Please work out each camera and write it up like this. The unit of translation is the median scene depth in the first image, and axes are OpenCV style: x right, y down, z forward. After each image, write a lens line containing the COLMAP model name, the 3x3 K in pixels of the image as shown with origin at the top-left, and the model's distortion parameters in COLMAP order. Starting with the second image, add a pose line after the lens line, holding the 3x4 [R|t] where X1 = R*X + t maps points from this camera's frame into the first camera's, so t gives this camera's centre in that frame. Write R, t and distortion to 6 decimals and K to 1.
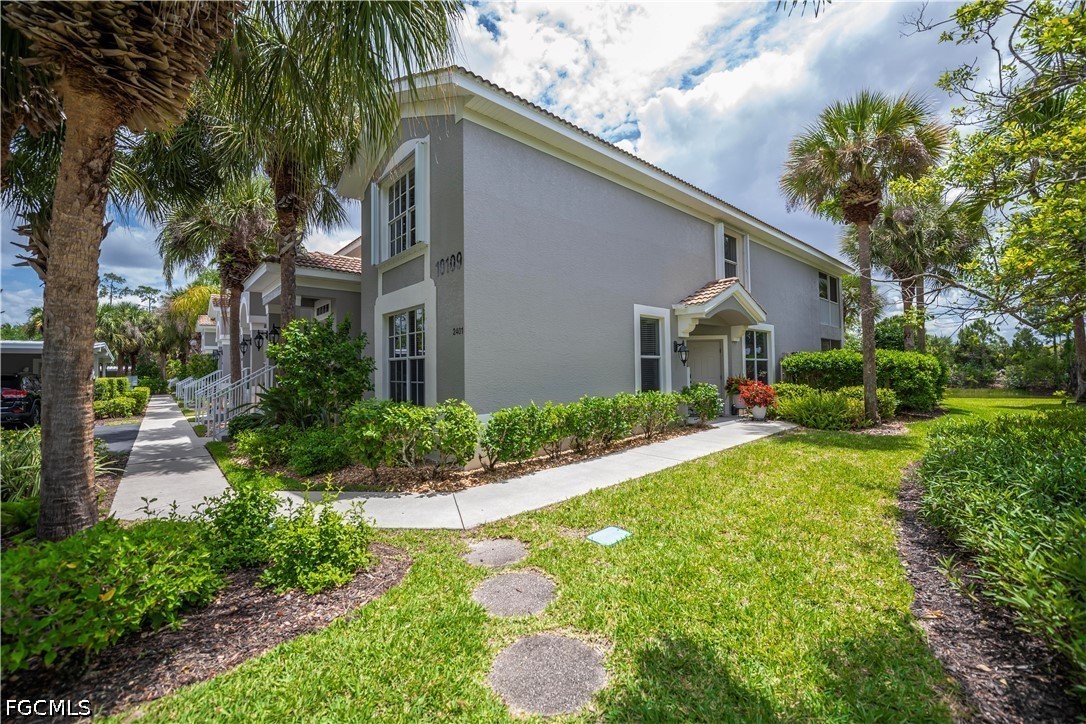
lens RADIAL K [[440.2, 0, 543.0], [0, 440.2, 362.0], [0, 0, 1]] dist [-0.000031, -0.000030]
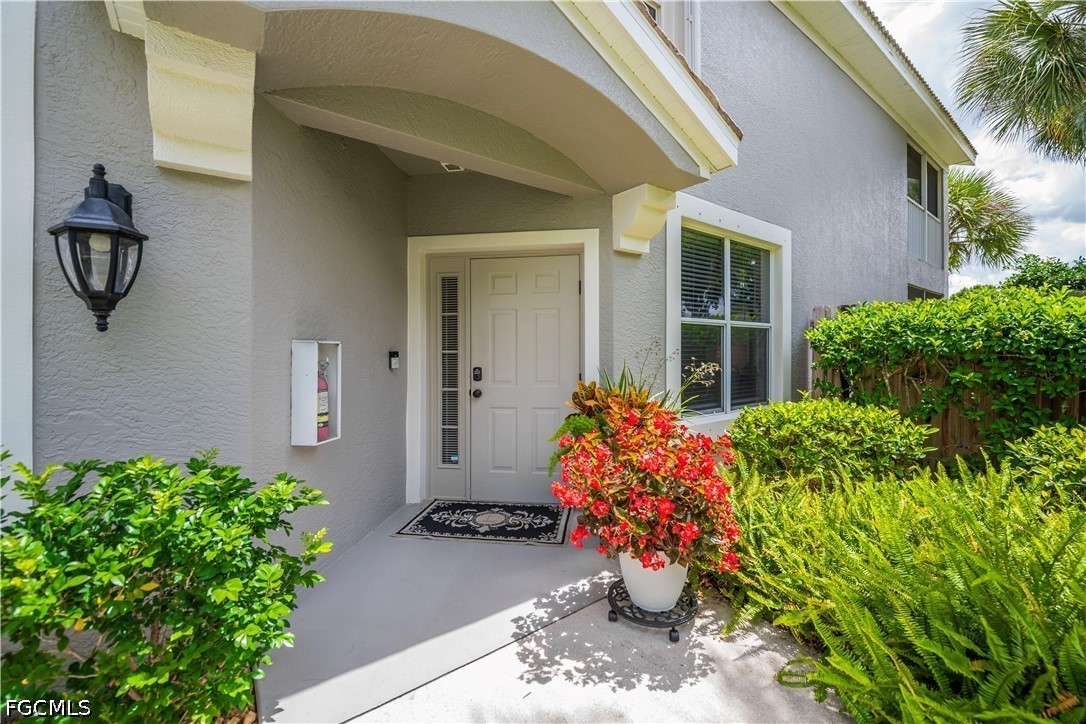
lens RADIAL K [[440.2, 0, 543.0], [0, 440.2, 362.0], [0, 0, 1]] dist [-0.000031, -0.000030]
pose [[0.996773, 0.007990, -0.079873, 0.373862], [-0.004372, 0.998961, 0.045373, 0.009629], [0.080152, -0.044878, 0.995772, 0.659301]]
